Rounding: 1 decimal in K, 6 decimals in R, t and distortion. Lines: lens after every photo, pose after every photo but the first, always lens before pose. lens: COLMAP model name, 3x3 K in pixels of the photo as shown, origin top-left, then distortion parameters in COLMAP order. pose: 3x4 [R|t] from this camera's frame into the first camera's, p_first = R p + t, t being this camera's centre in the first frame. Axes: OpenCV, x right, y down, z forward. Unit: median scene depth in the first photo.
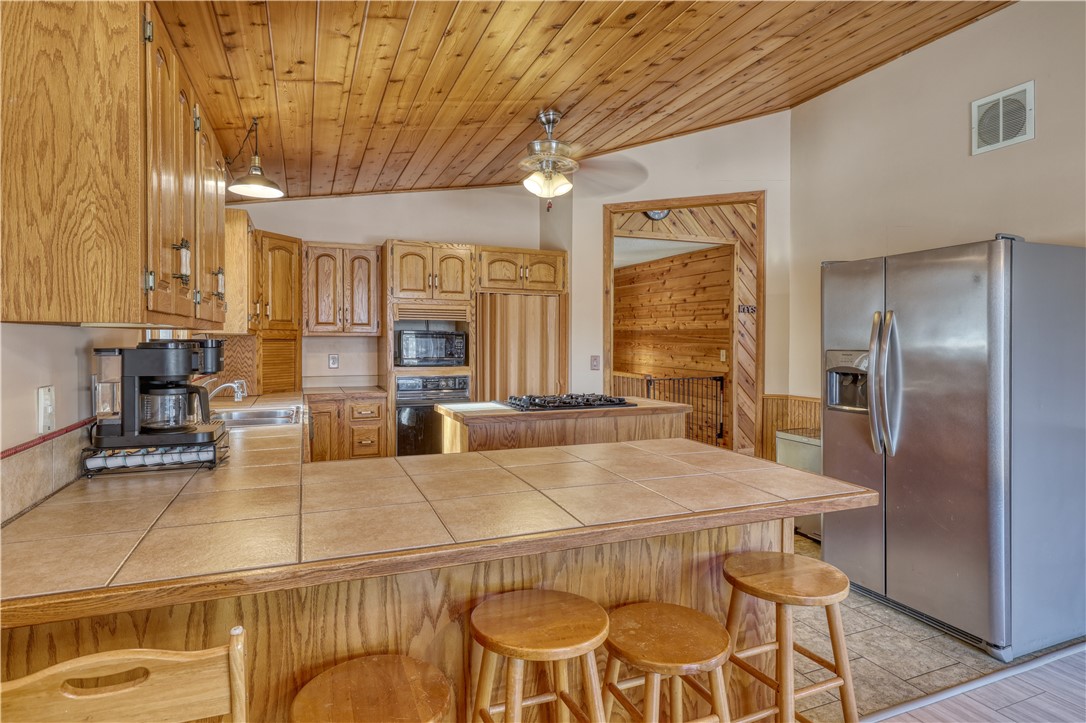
lens RADIAL K [[587.1, 0, 545.2], [0, 587.1, 344.4], [0, 0, 1]] dist [-0.001476, 0.004055]
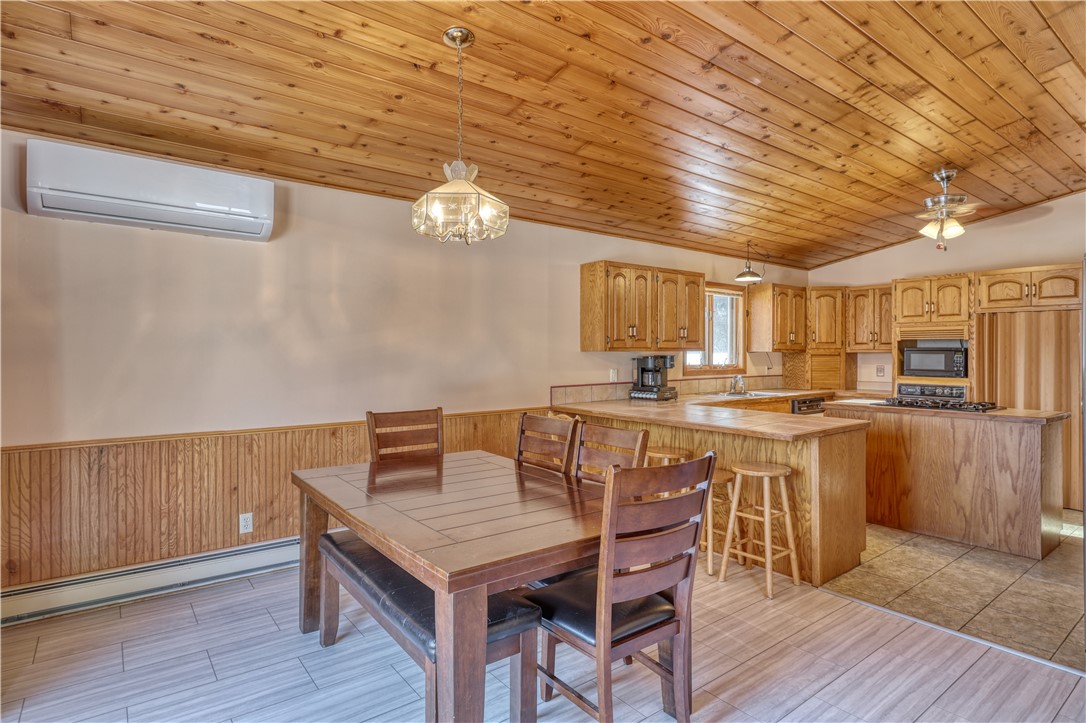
lens RADIAL K [[587.1, 0, 535.1], [0, 587.1, 354.1], [0, 0, 1]] dist [-0.001476, 0.004055]
pose [[0.258588, -0.001813, -0.965986, 0.778409], [-0.005543, 0.999979, -0.003361, -0.001370], [0.965972, 0.006224, 0.258572, -0.117903]]
